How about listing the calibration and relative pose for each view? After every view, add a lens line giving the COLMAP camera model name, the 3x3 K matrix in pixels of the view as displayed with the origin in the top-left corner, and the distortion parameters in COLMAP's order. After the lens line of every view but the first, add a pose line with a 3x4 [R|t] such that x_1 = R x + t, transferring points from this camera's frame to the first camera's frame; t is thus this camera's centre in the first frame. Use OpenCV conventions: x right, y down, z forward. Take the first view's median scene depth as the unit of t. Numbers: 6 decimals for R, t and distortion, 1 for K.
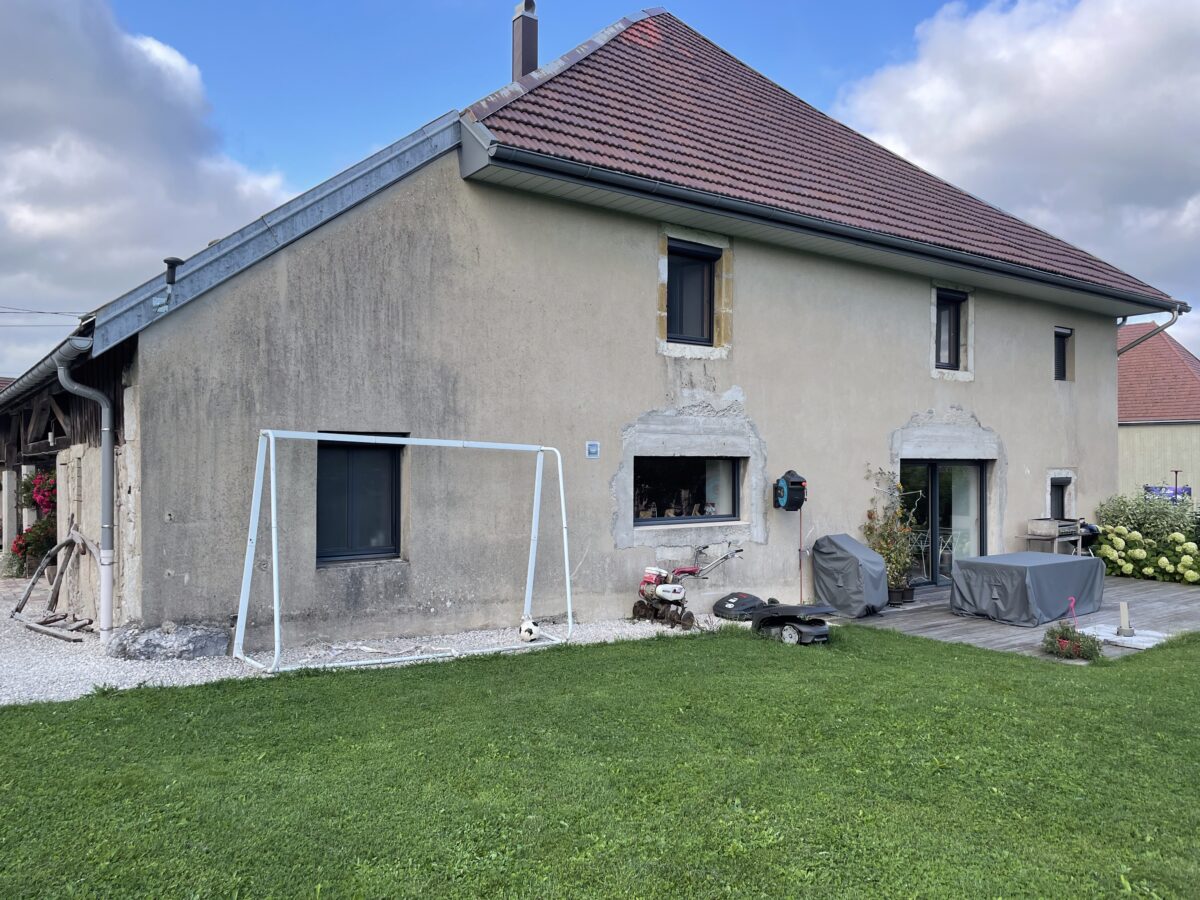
lens RADIAL K [[887.1, 0, 600.0], [0, 887.1, 450.0], [0, 0, 1]] dist [0.061767, -0.083278]
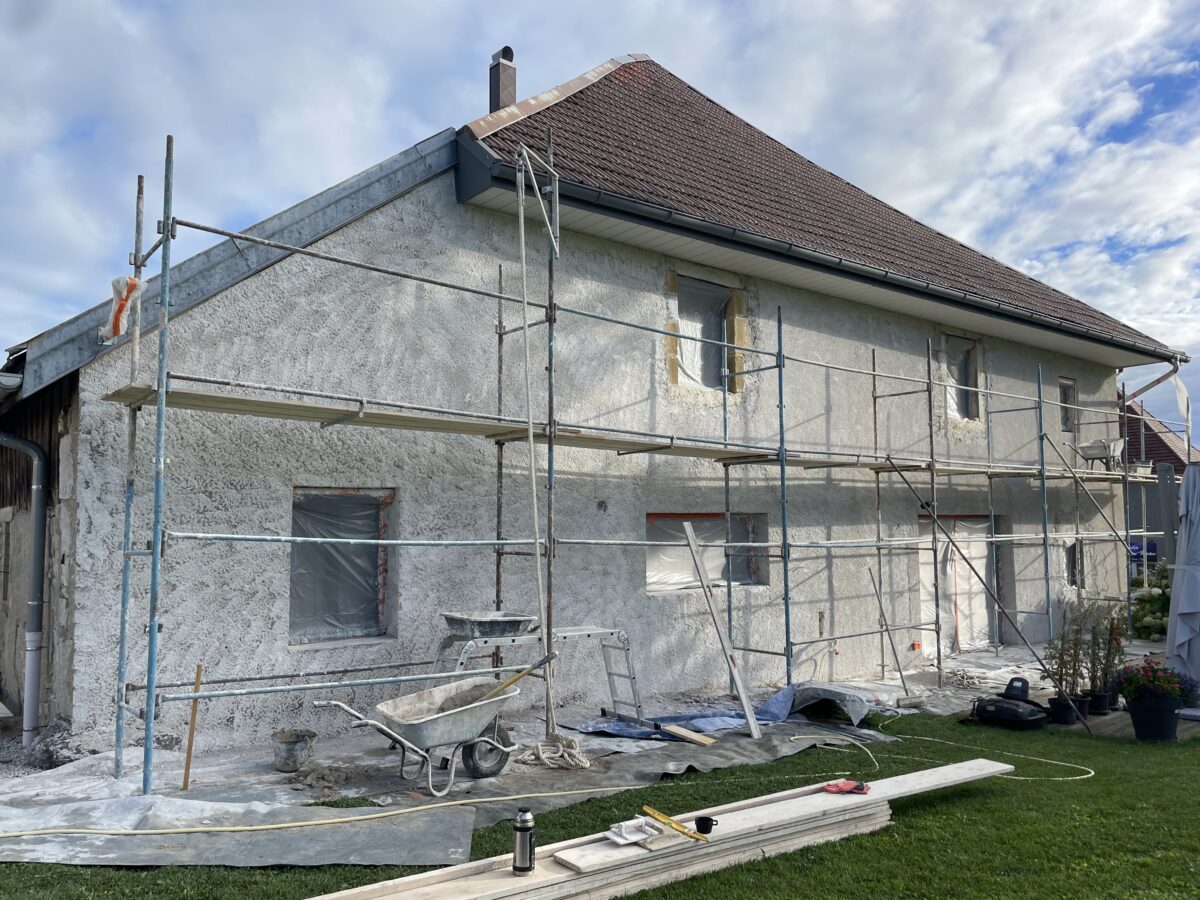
lens RADIAL K [[887.1, 0, 600.0], [0, 887.1, 450.0], [0, 0, 1]] dist [0.061767, -0.083278]
pose [[0.998974, -0.006798, 0.044781, -0.055867], [0.009901, 0.997537, -0.069434, 0.005541], [-0.044199, 0.069806, 0.996581, 0.123117]]
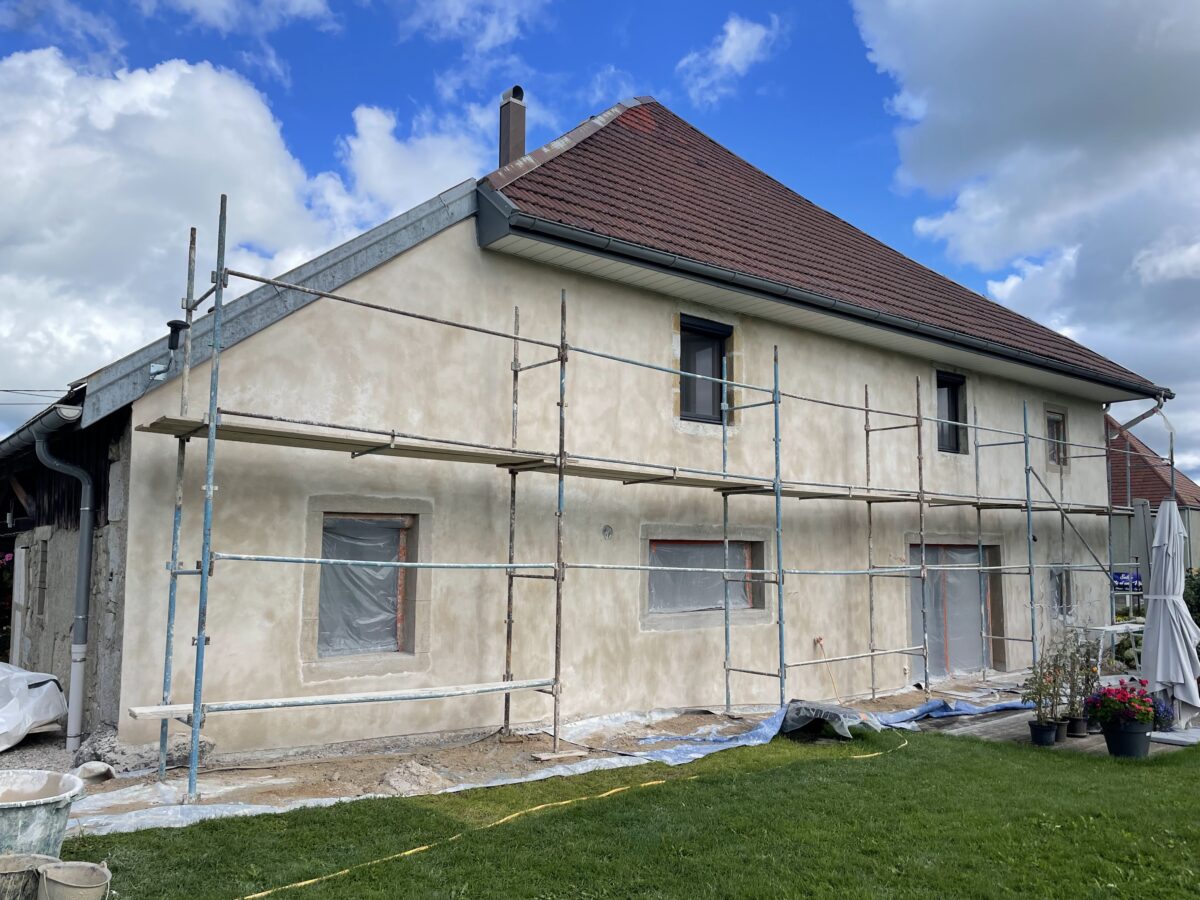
lens RADIAL K [[887.1, 0, 600.0], [0, 887.1, 450.0], [0, 0, 1]] dist [0.061767, -0.083278]
pose [[0.998891, 0.007328, 0.046504, -0.067402], [-0.002913, 0.995540, -0.094298, 0.001631], [-0.046988, 0.094058, 0.994457, 0.063561]]
